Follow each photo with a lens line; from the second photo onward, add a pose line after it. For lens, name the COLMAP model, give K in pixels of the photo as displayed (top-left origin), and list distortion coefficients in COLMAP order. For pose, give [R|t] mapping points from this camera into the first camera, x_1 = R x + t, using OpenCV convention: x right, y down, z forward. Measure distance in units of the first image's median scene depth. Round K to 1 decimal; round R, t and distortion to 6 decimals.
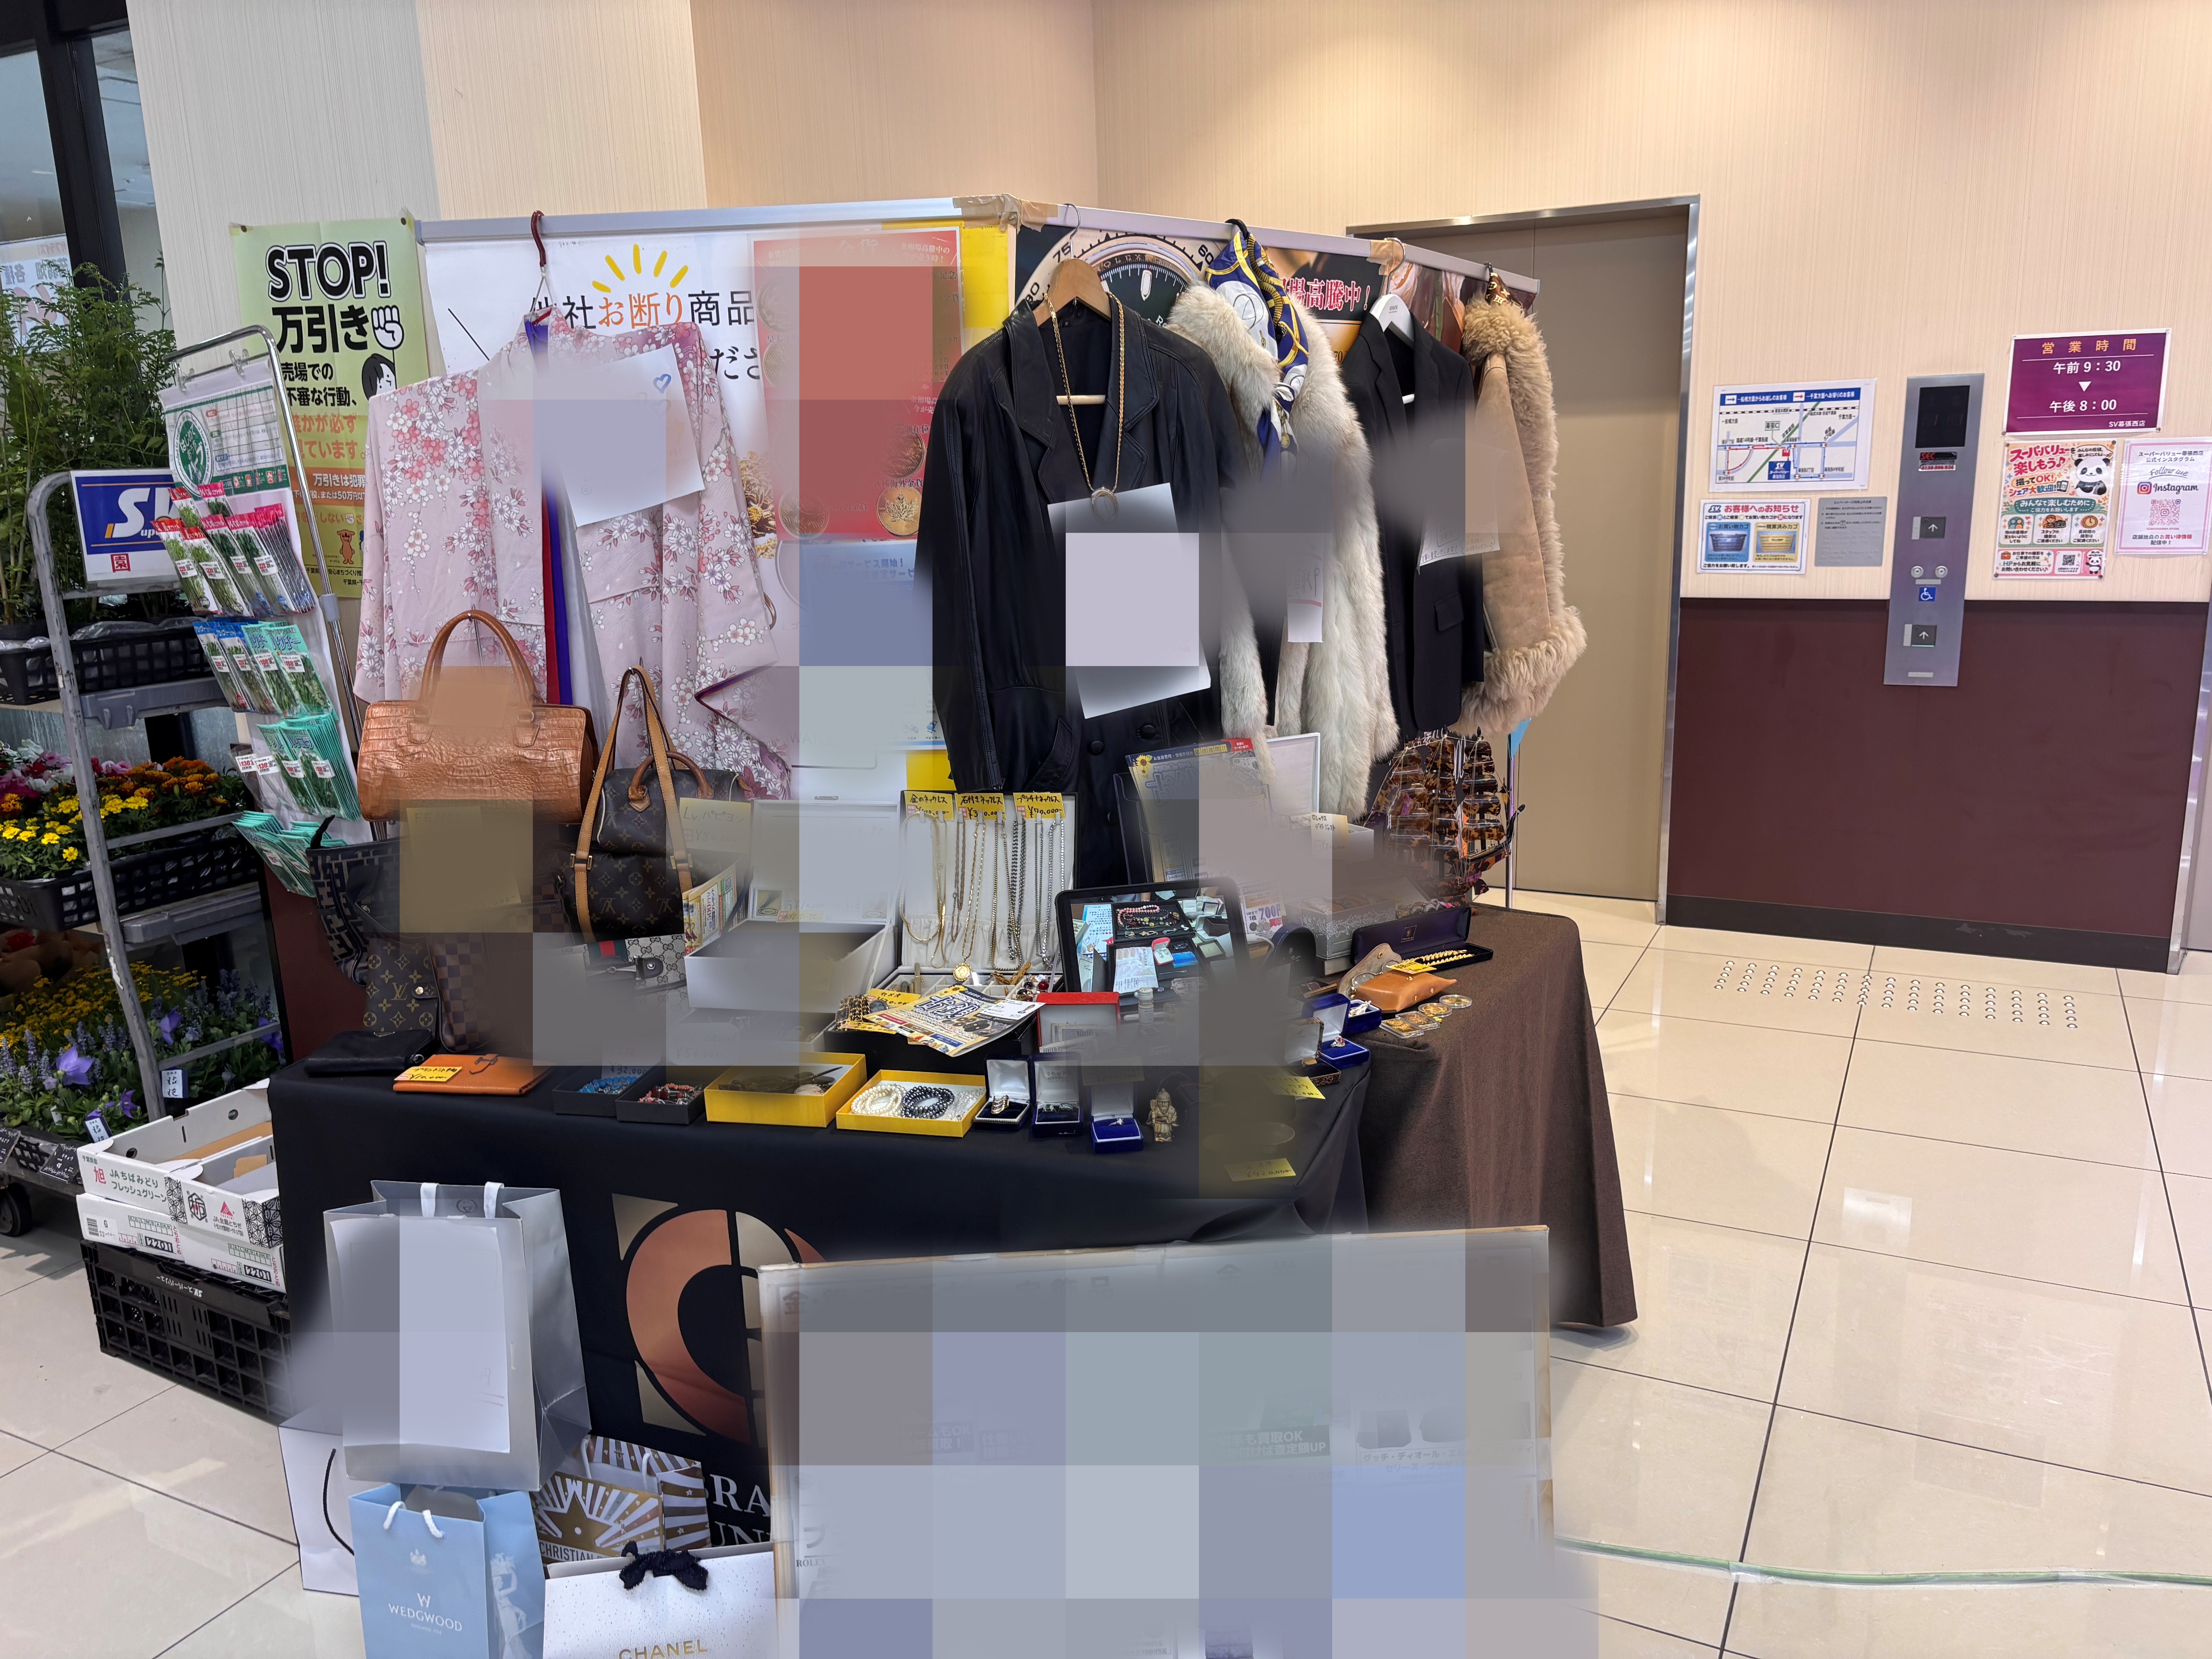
lens RADIAL K [[1651.5, 0, 1125.0], [0, 1651.5, 832.0], [0, 0, 1]] dist [0.058029, -0.029041]
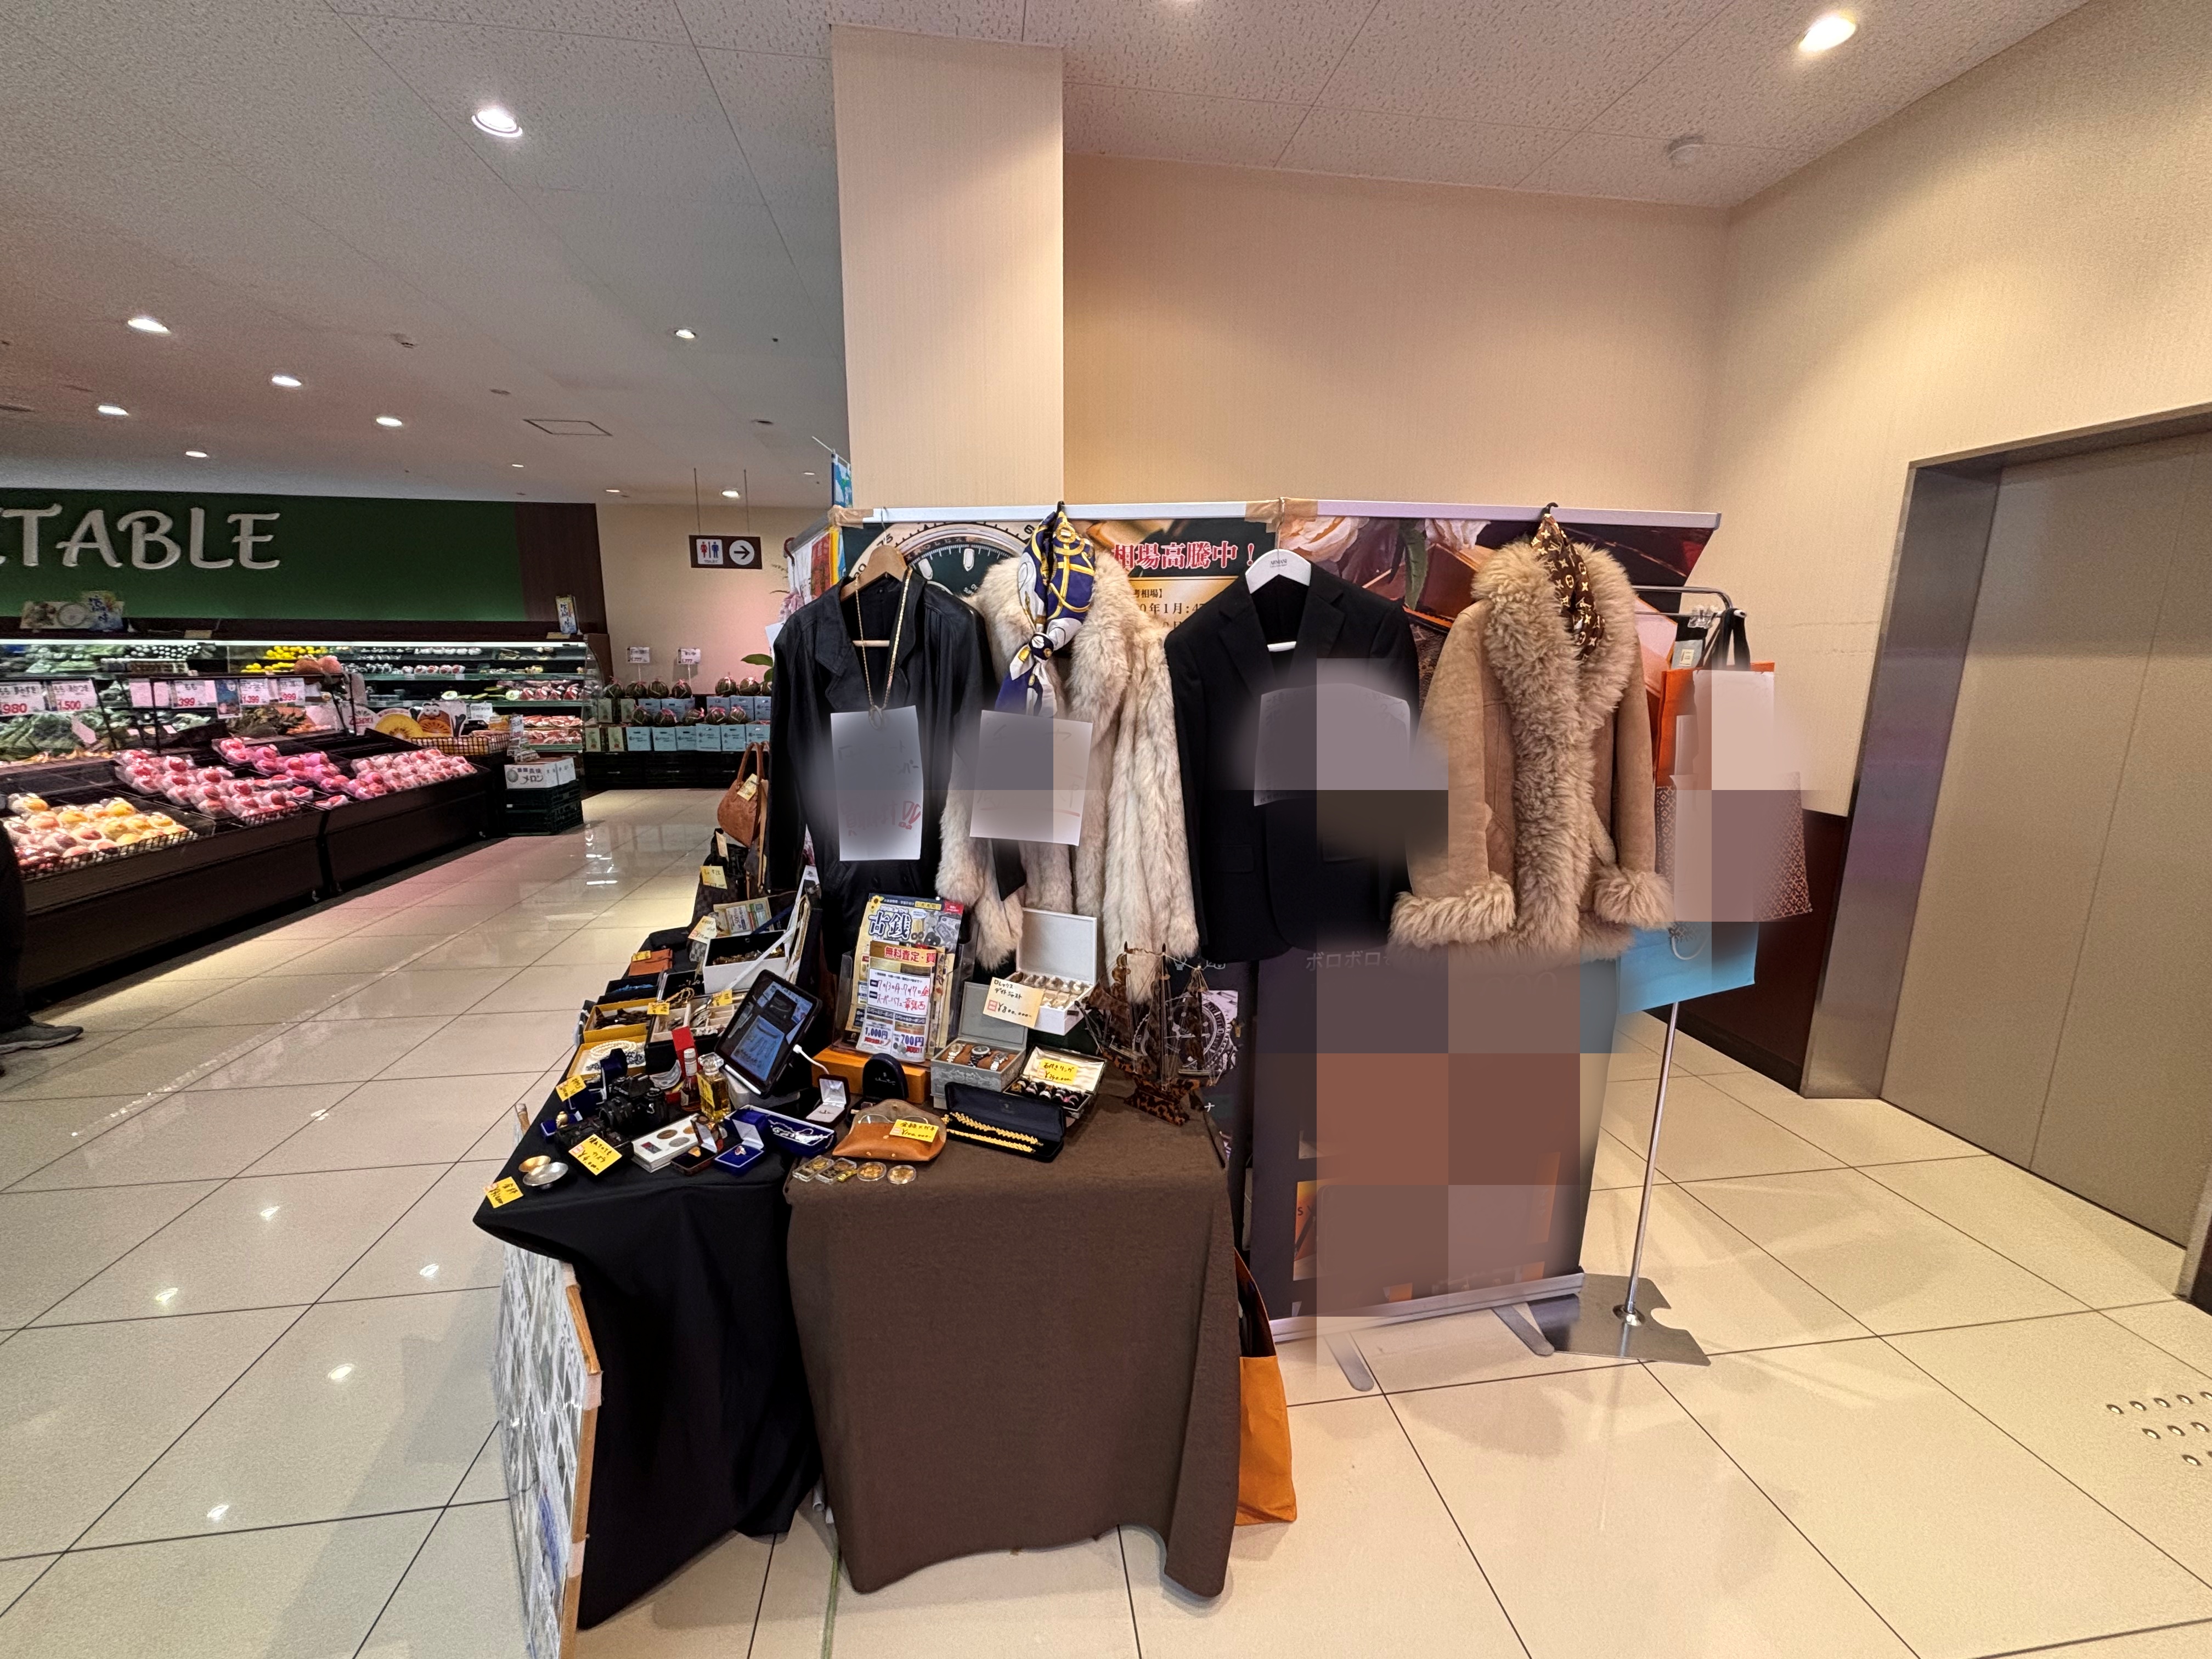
lens RADIAL K [[891.5, 0, 1111.8], [0, 891.5, 826.6], [0, 0, 1]] dist [0.006864, 0.000586]
pose [[0.582722, 0.195101, -0.788905, 0.684878], [-0.204496, 0.974721, 0.090004, -0.205434], [0.786522, 0.108881, 0.607888, 0.670125]]
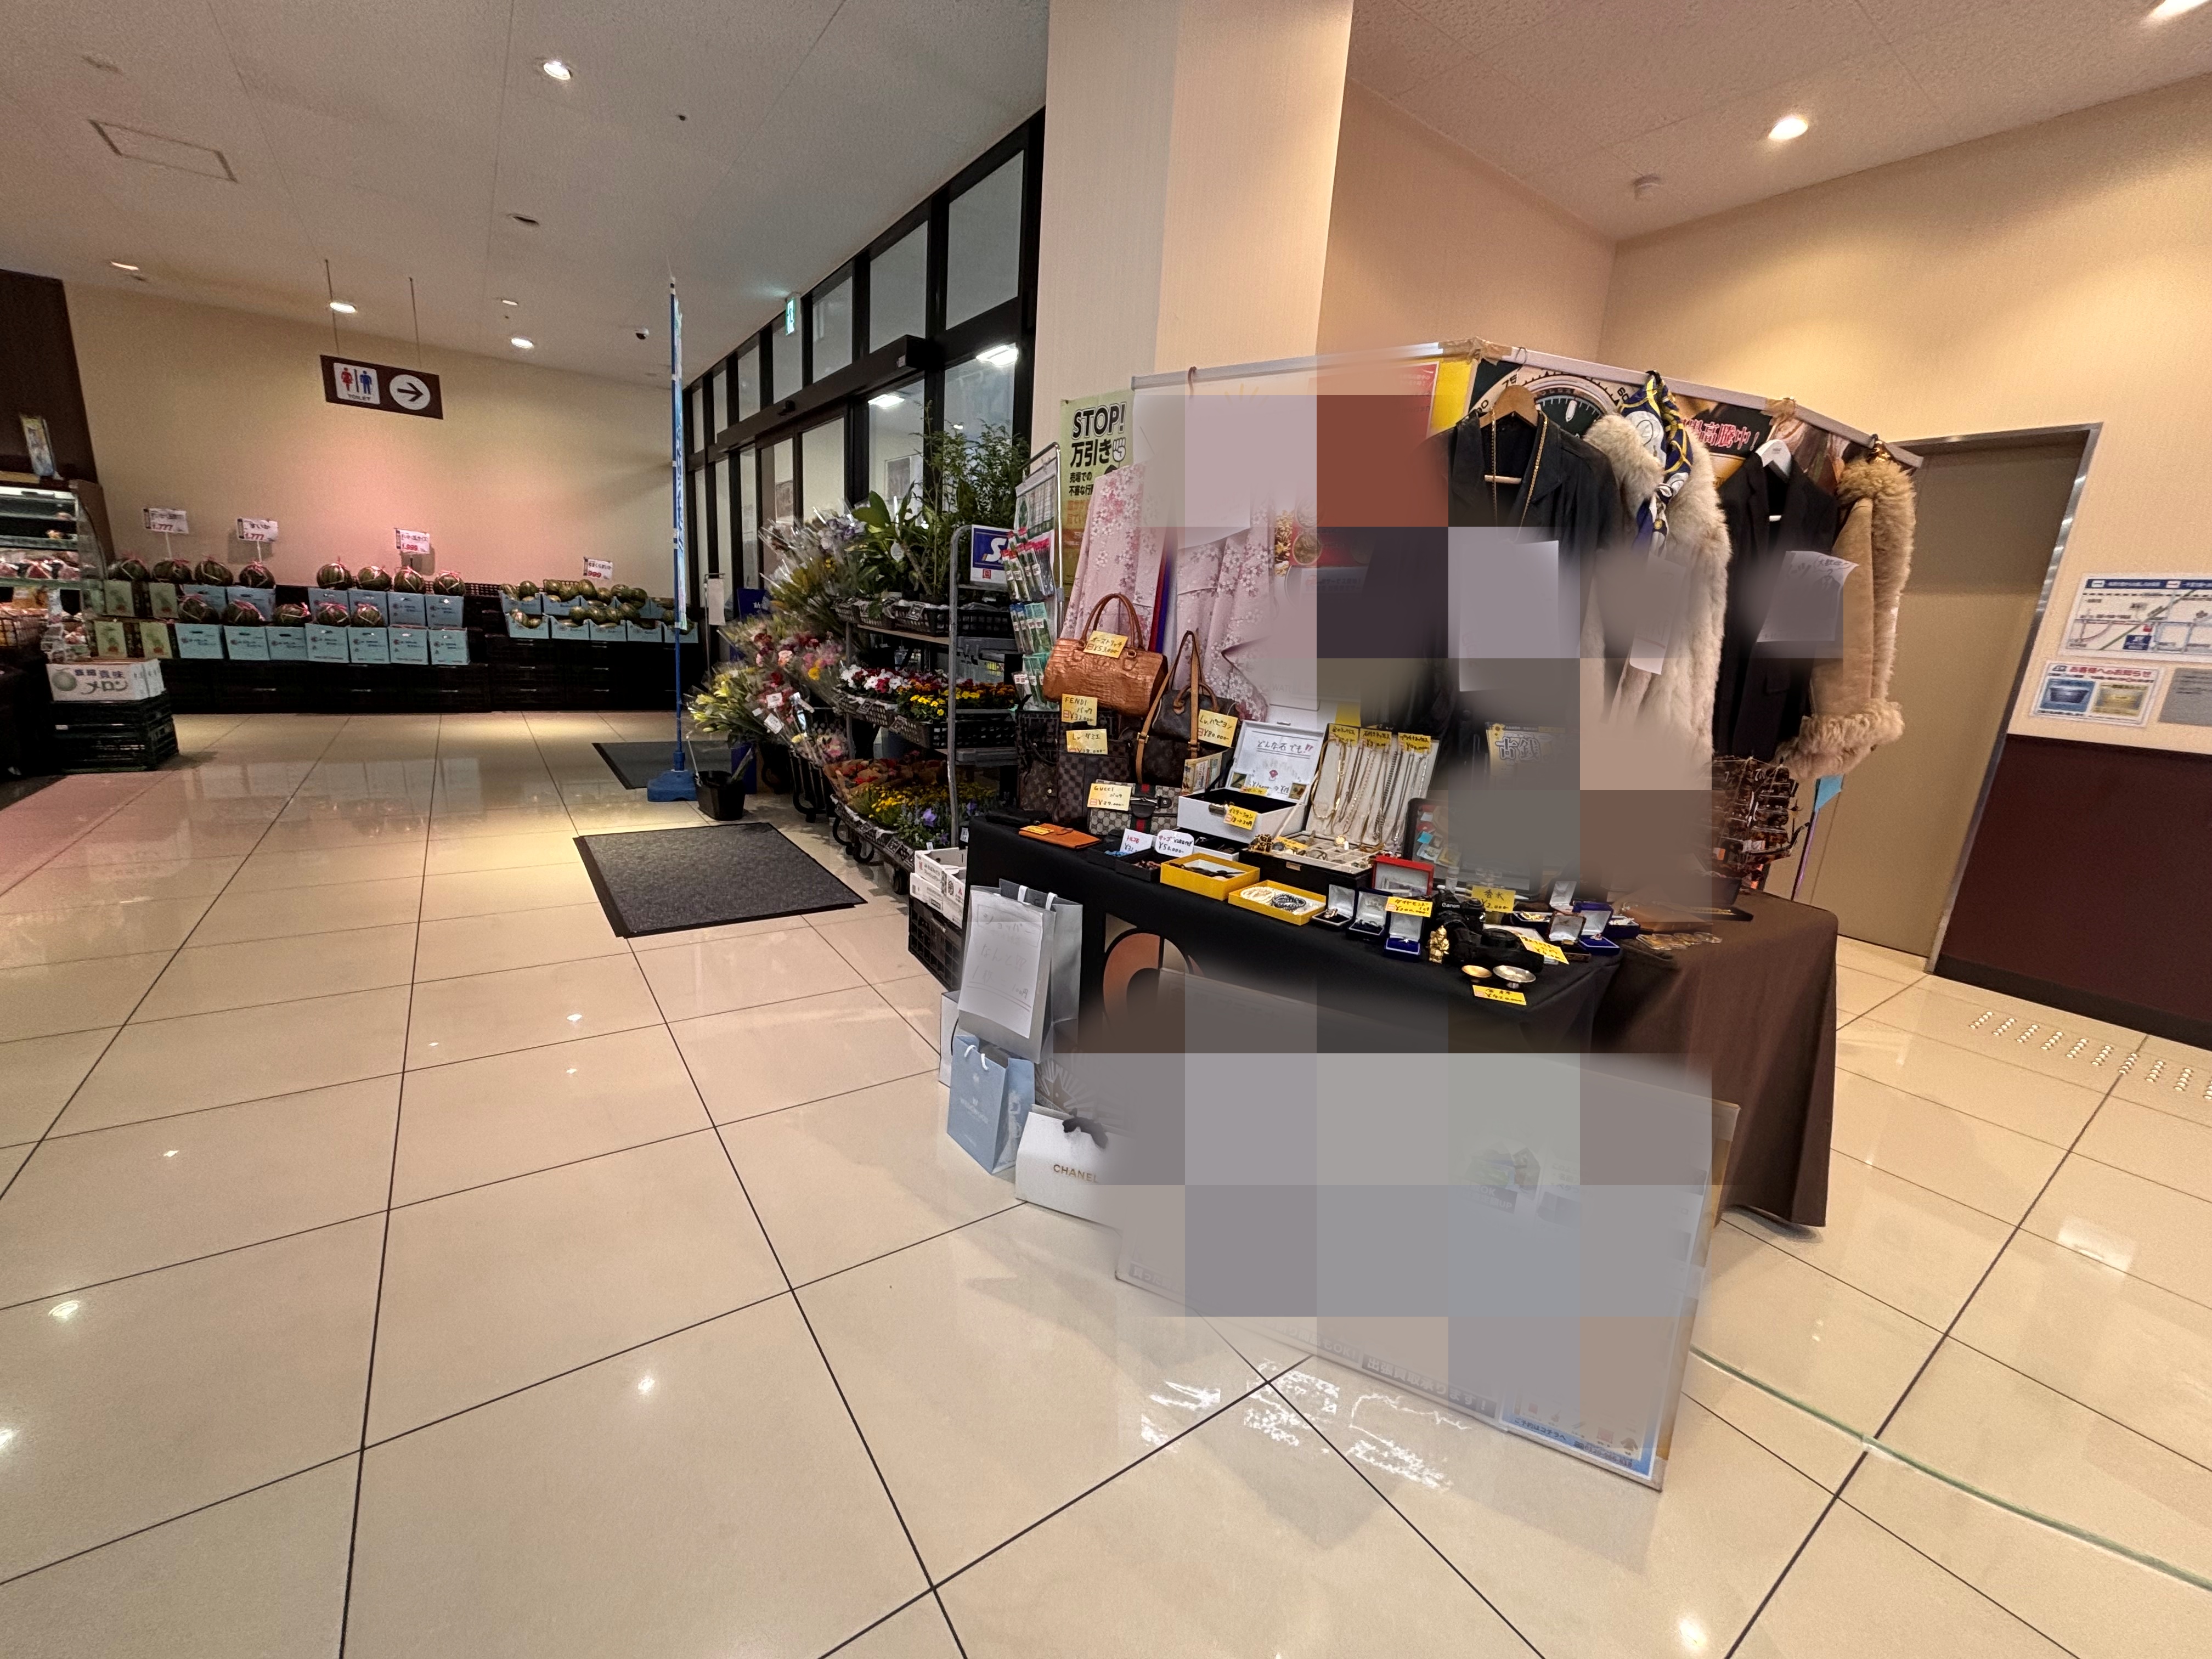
lens RADIAL K [[891.5, 0, 1105.3], [0, 891.5, 819.5], [0, 0, 1]] dist [0.006864, 0.000586]
pose [[0.879561, 0.194606, -0.434167, 0.063377], [-0.195761, 0.979728, 0.042557, 0.068093], [0.433647, 0.047562, 0.899827, 0.131902]]
